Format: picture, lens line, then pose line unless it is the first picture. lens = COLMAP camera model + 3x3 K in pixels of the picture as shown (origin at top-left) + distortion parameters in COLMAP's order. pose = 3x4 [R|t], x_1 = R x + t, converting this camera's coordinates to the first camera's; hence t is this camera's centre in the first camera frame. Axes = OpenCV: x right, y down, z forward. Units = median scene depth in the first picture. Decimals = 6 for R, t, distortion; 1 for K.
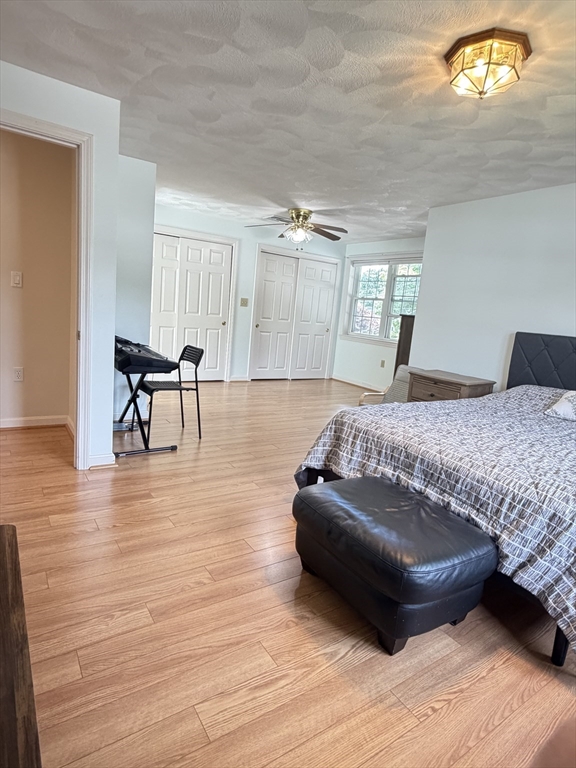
lens RADIAL K [[426.9, 0, 287.7], [0, 426.9, 383.0], [0, 0, 1]] dist [-0.000394, -0.000052]
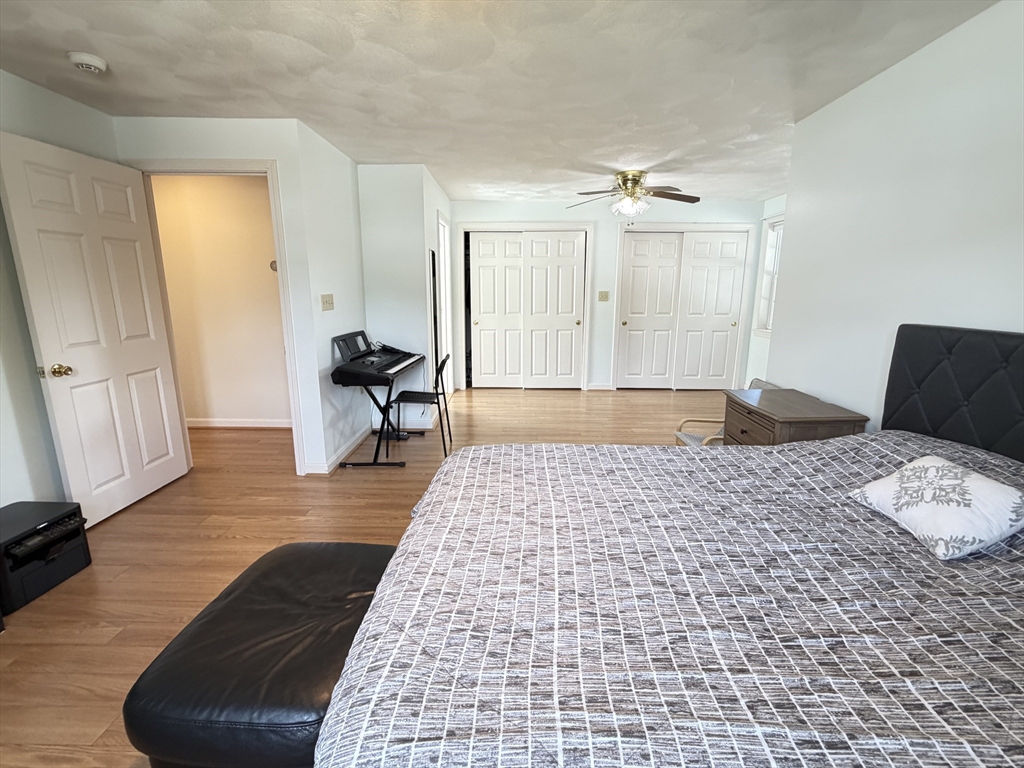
lens RADIAL K [[460.6, 0, 512.0], [0, 460.6, 385.7], [0, 0, 1]] dist [-0.000174, -0.000093]
pose [[0.829327, 0.027979, -0.558063, 0.306025], [-0.024645, 0.999605, 0.013491, -0.025430], [0.558220, 0.002565, 0.829689, 0.180055]]
